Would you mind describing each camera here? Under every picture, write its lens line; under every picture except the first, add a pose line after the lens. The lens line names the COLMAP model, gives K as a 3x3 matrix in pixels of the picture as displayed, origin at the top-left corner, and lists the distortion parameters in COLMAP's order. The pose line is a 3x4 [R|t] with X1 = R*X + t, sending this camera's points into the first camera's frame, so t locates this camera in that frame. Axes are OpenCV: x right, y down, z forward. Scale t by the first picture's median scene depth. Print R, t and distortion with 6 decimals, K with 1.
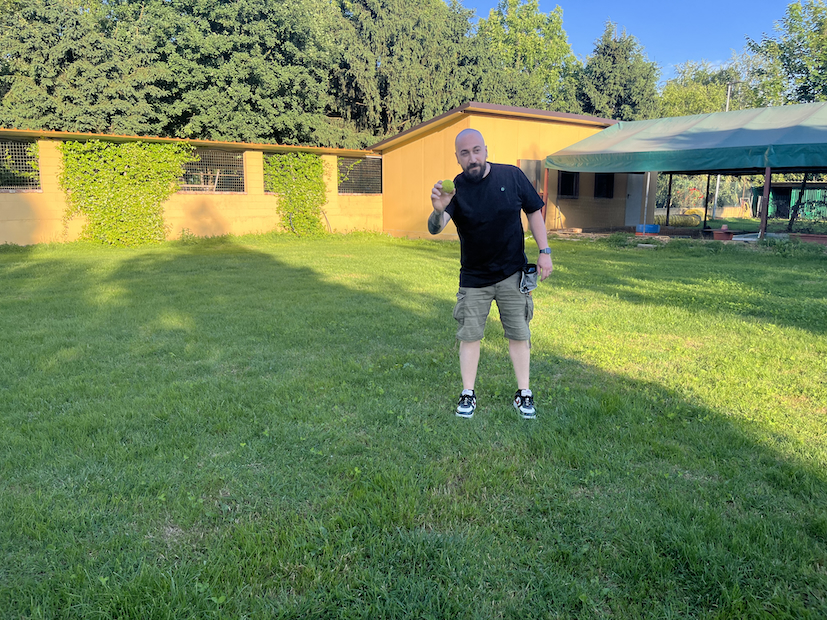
lens RADIAL K [[662.2, 0, 436.8], [0, 662.2, 310.2], [0, 0, 1]] dist [0.027158, -0.046721]
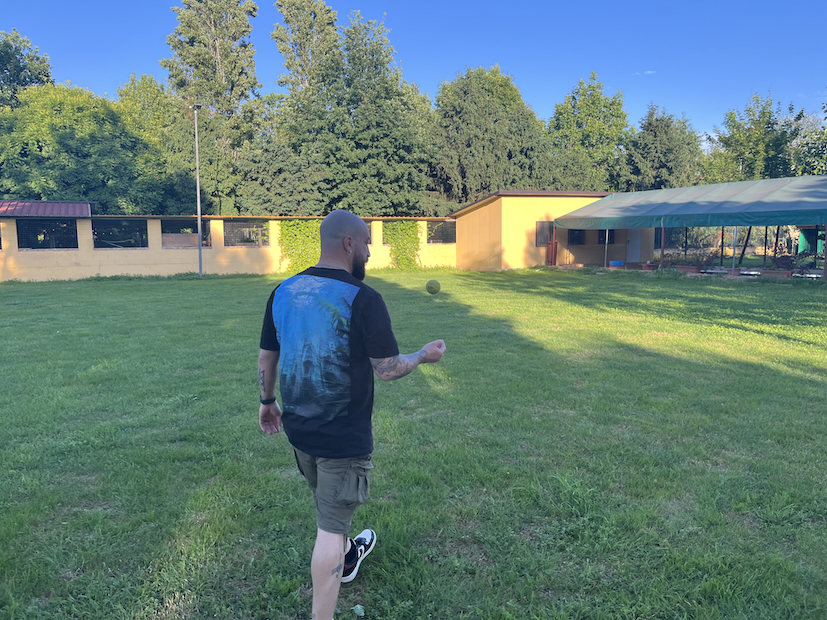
lens RADIAL K [[662.2, 0, 436.8], [0, 662.2, 310.2], [0, 0, 1]] dist [0.027158, -0.046721]
pose [[0.980703, 0.007715, -0.195350, 0.181016], [-0.018990, 0.998255, -0.055907, 0.072567], [0.194578, 0.058537, 0.979139, -0.542890]]
